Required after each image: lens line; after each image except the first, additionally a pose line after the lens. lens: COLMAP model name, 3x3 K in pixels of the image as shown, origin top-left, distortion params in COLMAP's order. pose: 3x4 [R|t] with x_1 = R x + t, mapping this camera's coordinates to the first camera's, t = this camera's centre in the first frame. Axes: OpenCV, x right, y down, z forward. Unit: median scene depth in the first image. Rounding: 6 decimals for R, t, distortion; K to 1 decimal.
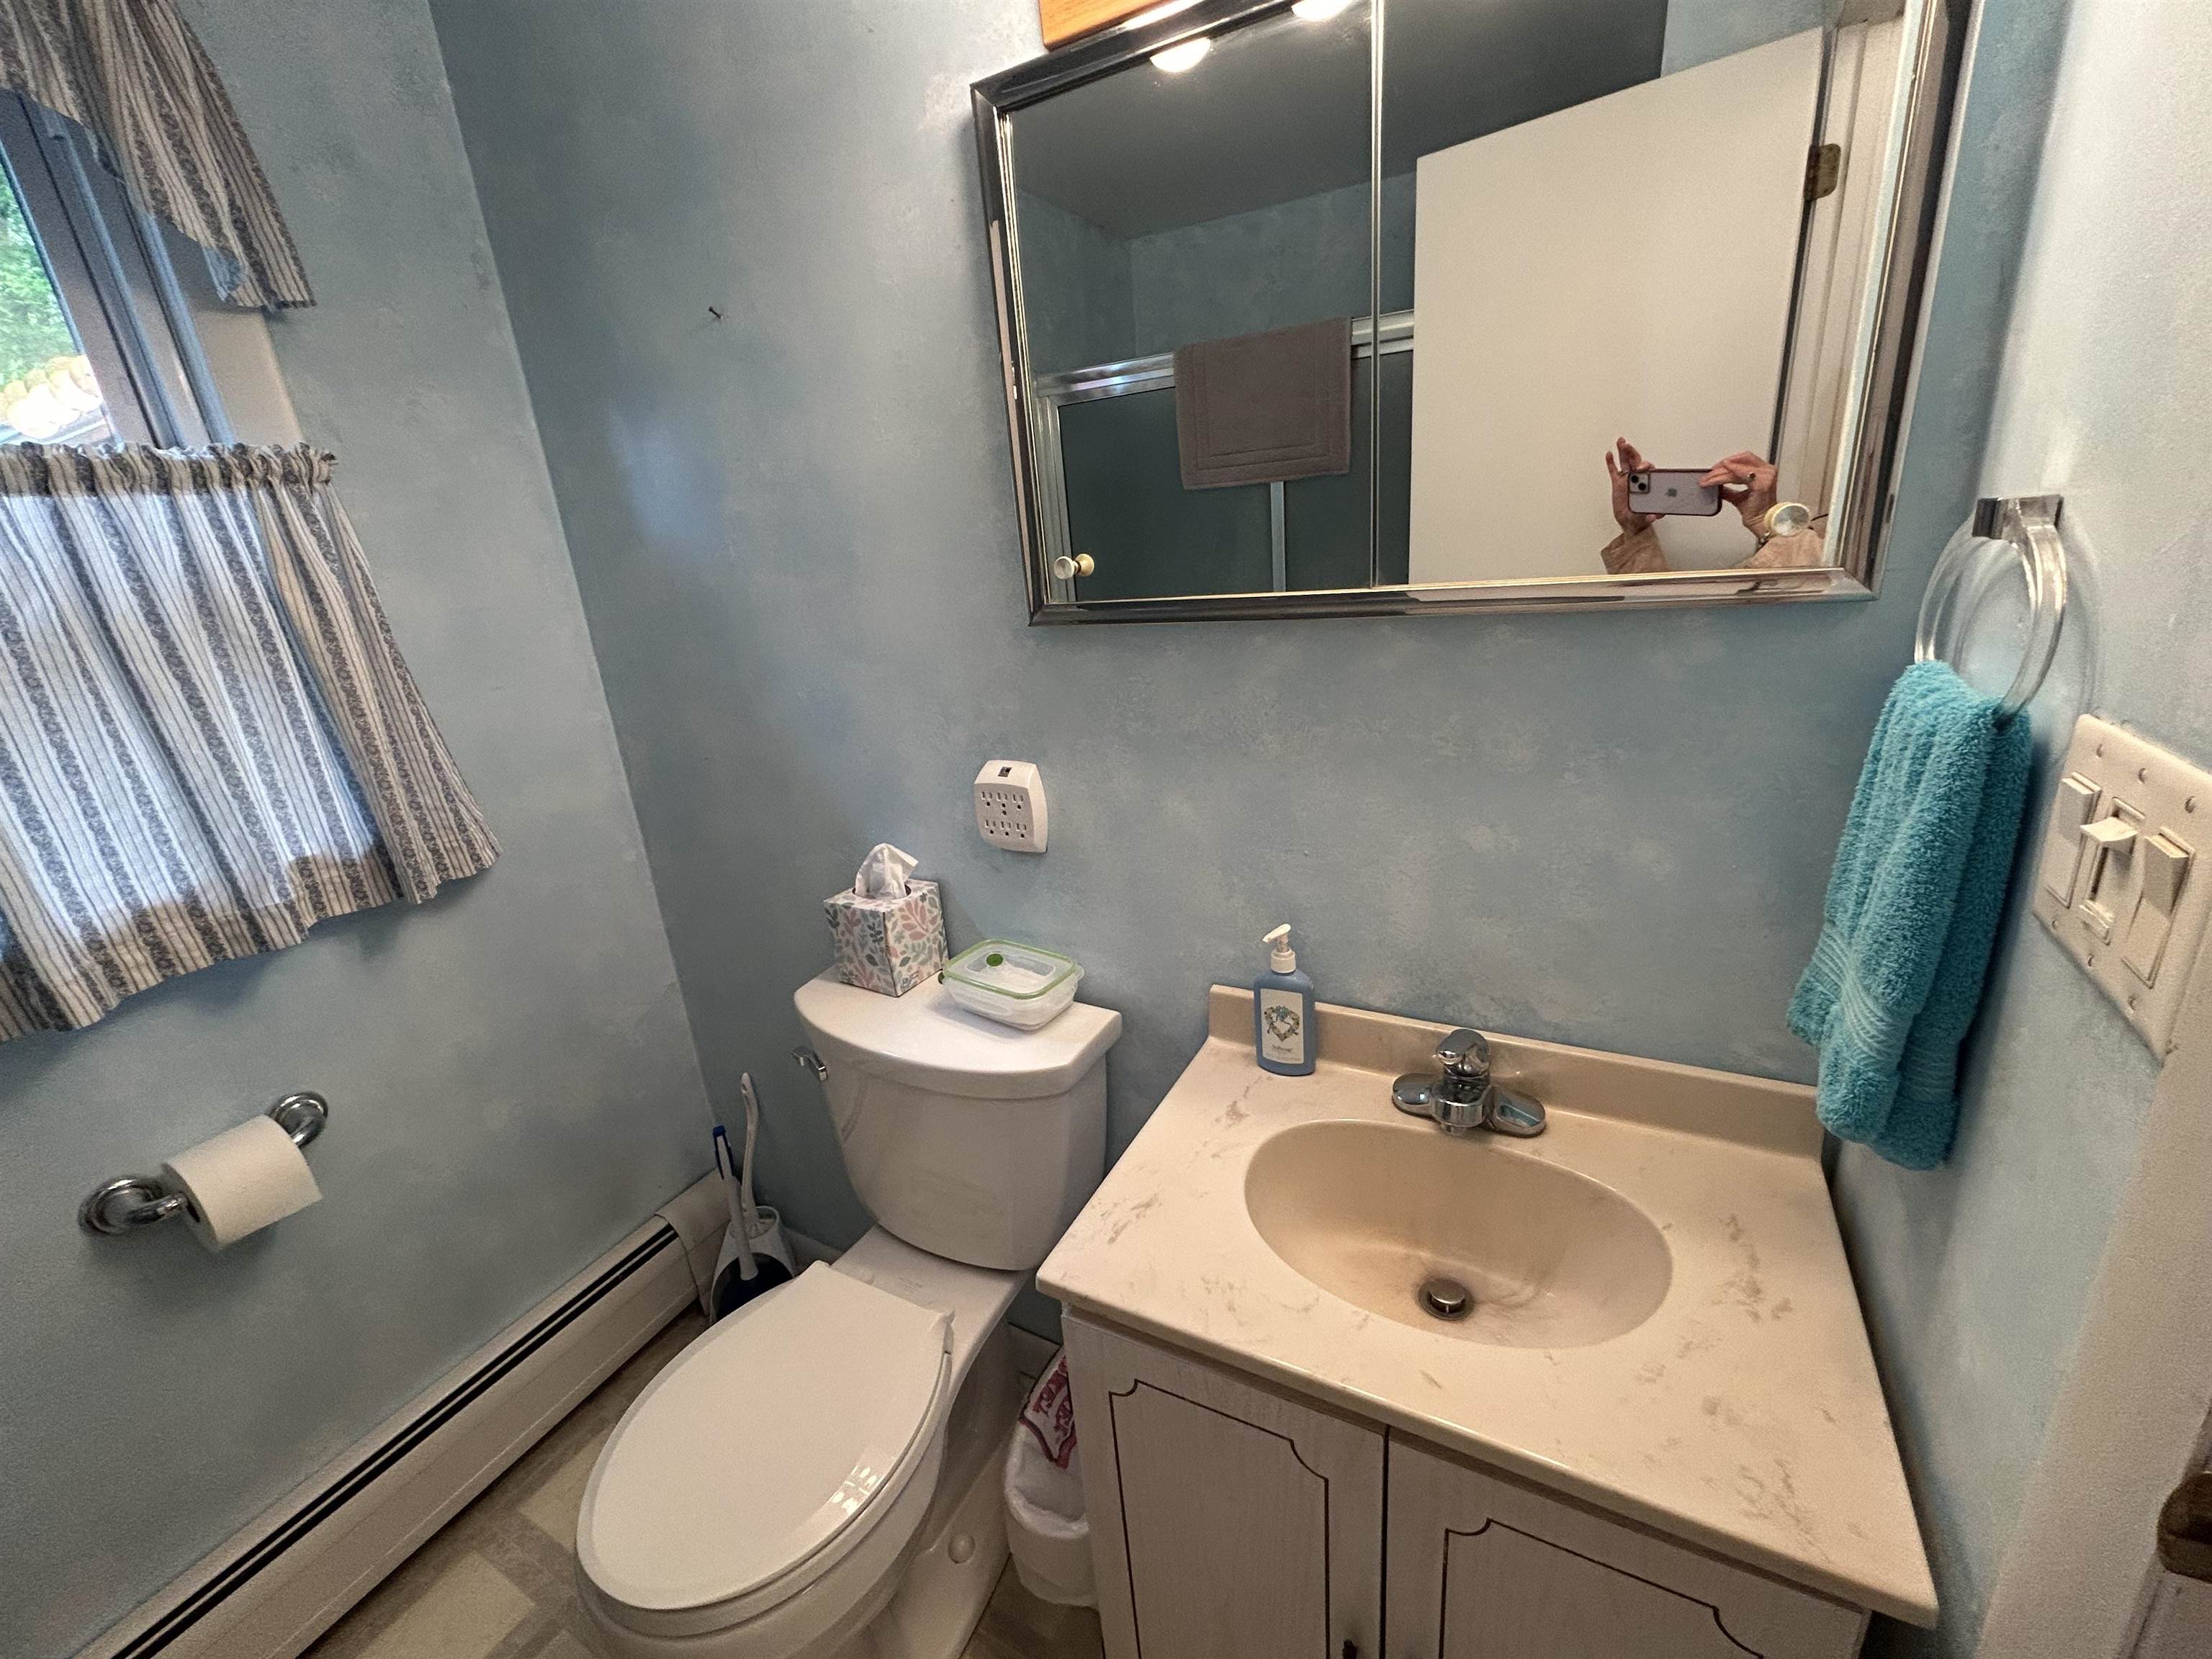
lens RADIAL K [[909.0, 0, 1101.8], [0, 909.0, 822.8], [0, 0, 1]] dist [-0.000431, 0.000348]
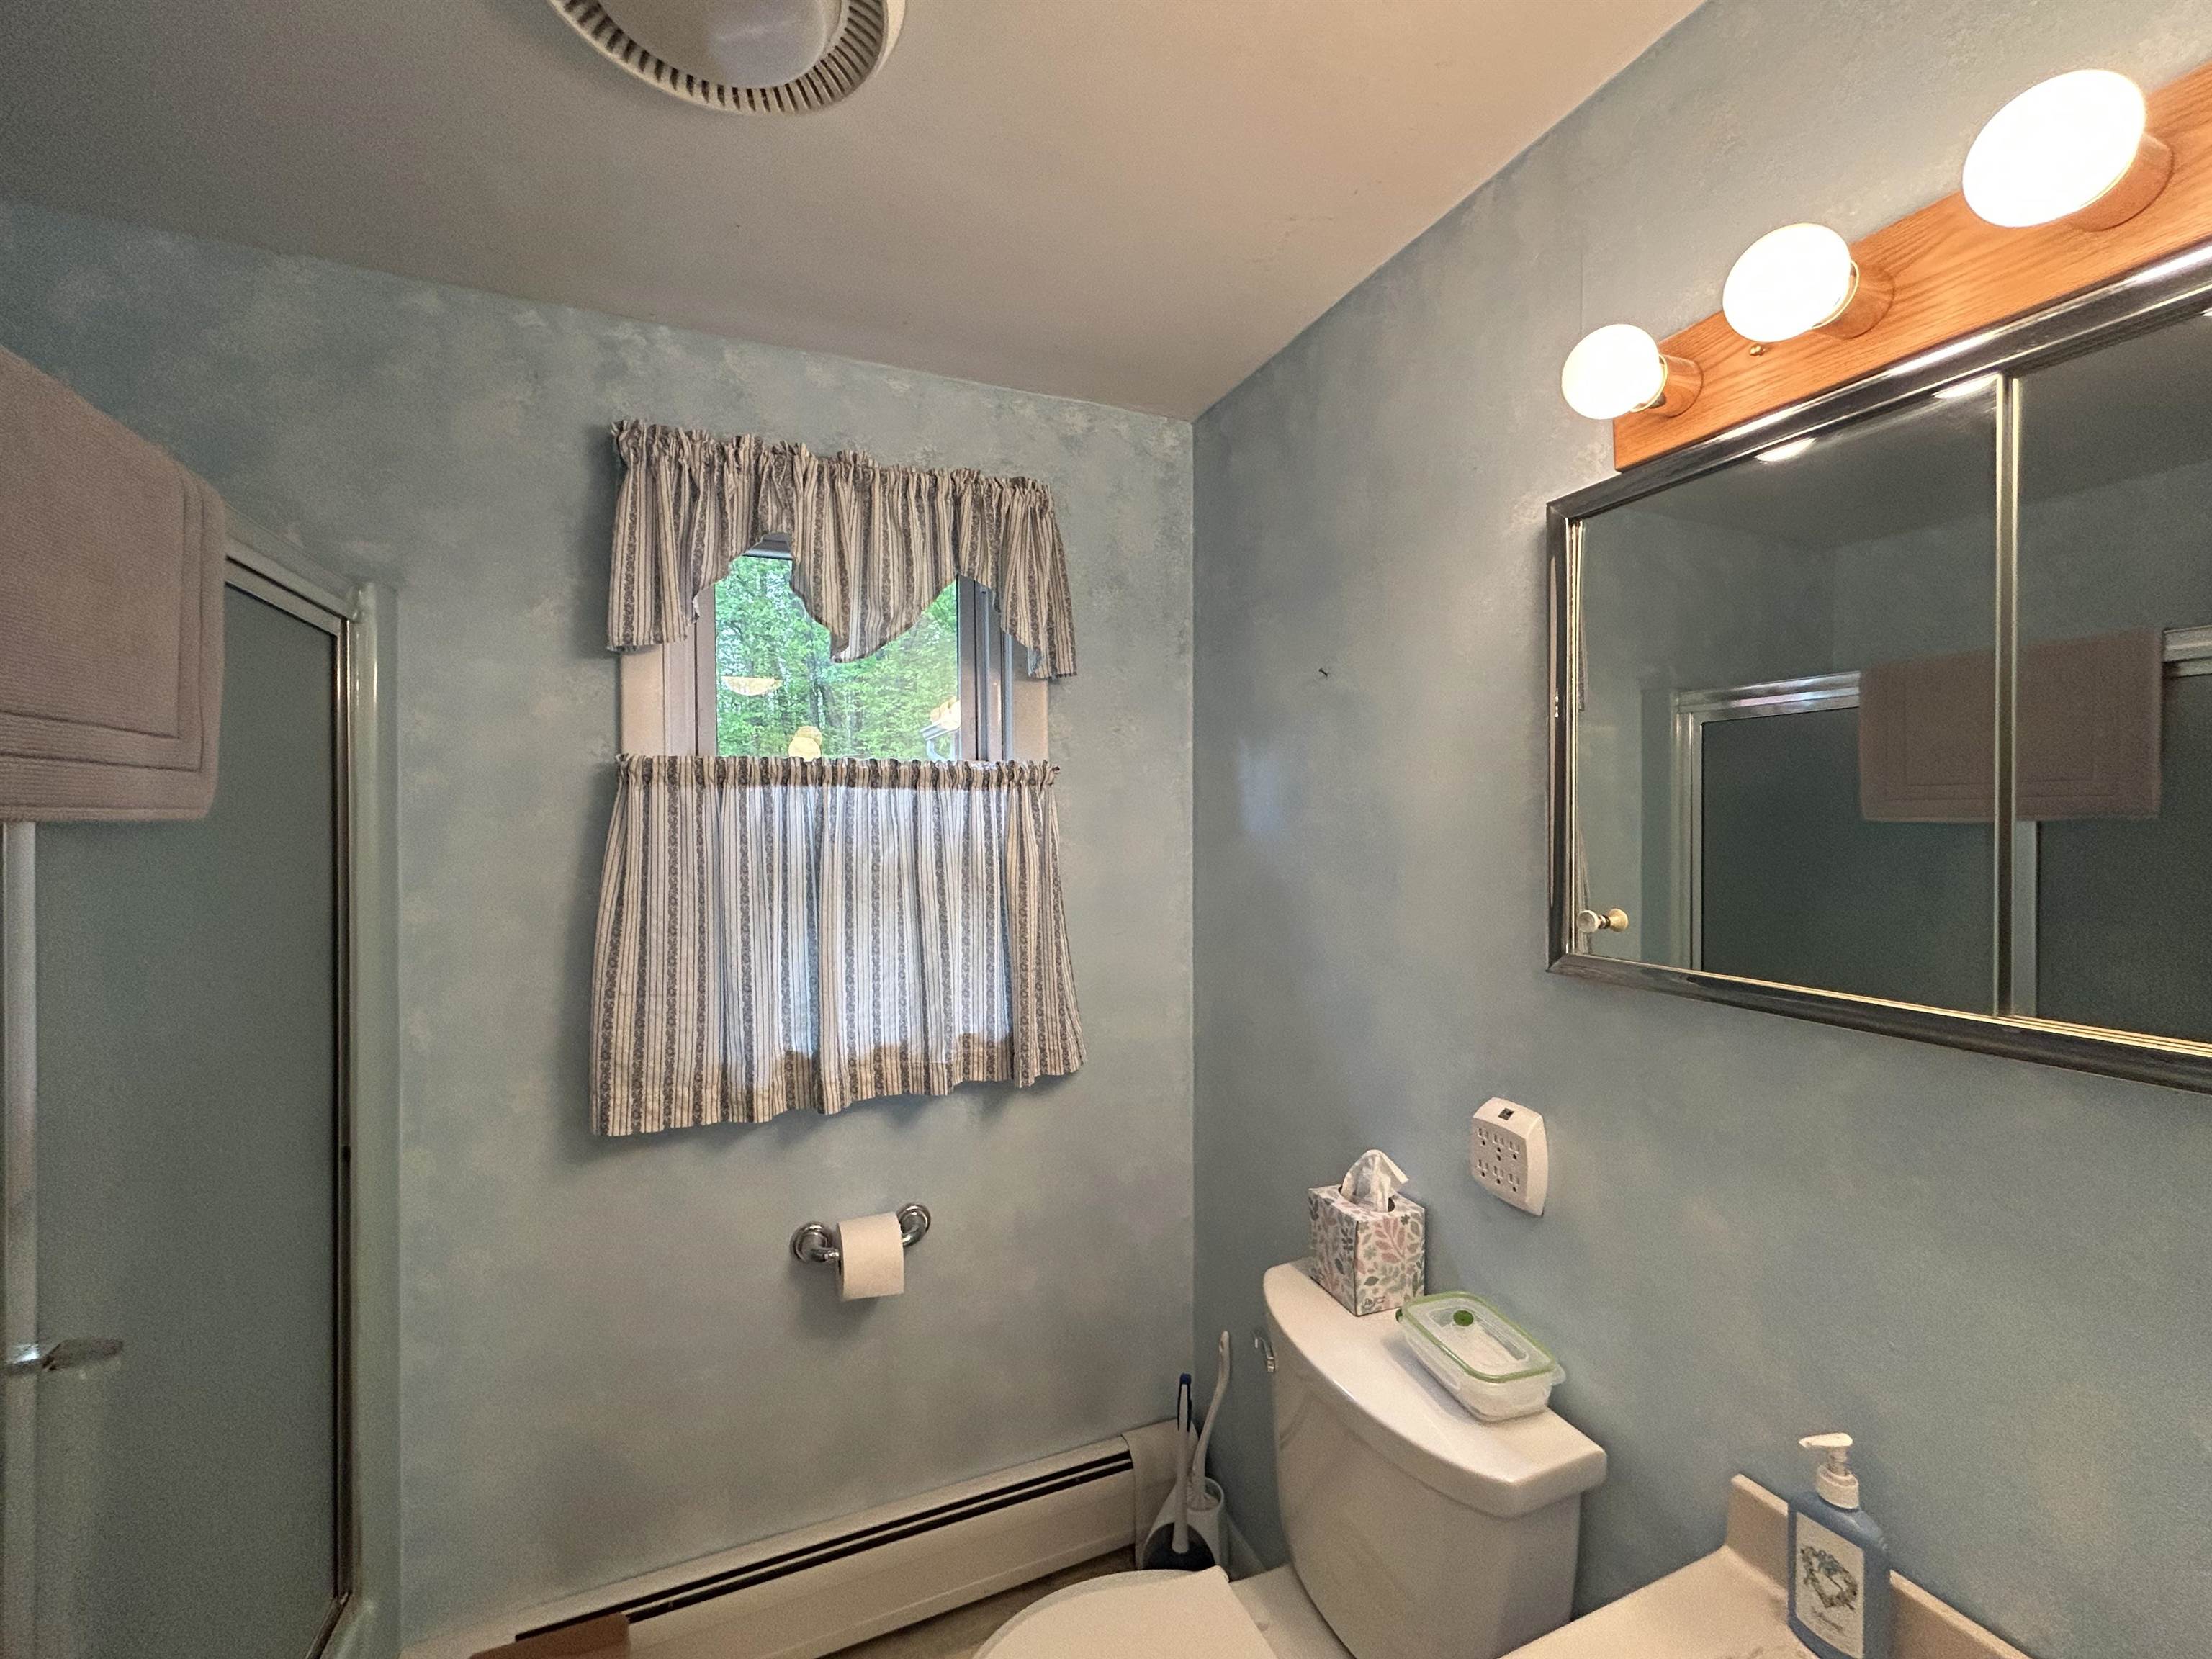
lens RADIAL K [[909.0, 0, 1115.9], [0, 909.0, 836.3], [0, 0, 1]] dist [-0.000431, 0.000348]
pose [[0.784088, 0.095859, -0.613202, 0.127324], [-0.257604, 0.949143, -0.181017, -0.055154], [0.564664, 0.299896, 0.768906, -0.038646]]
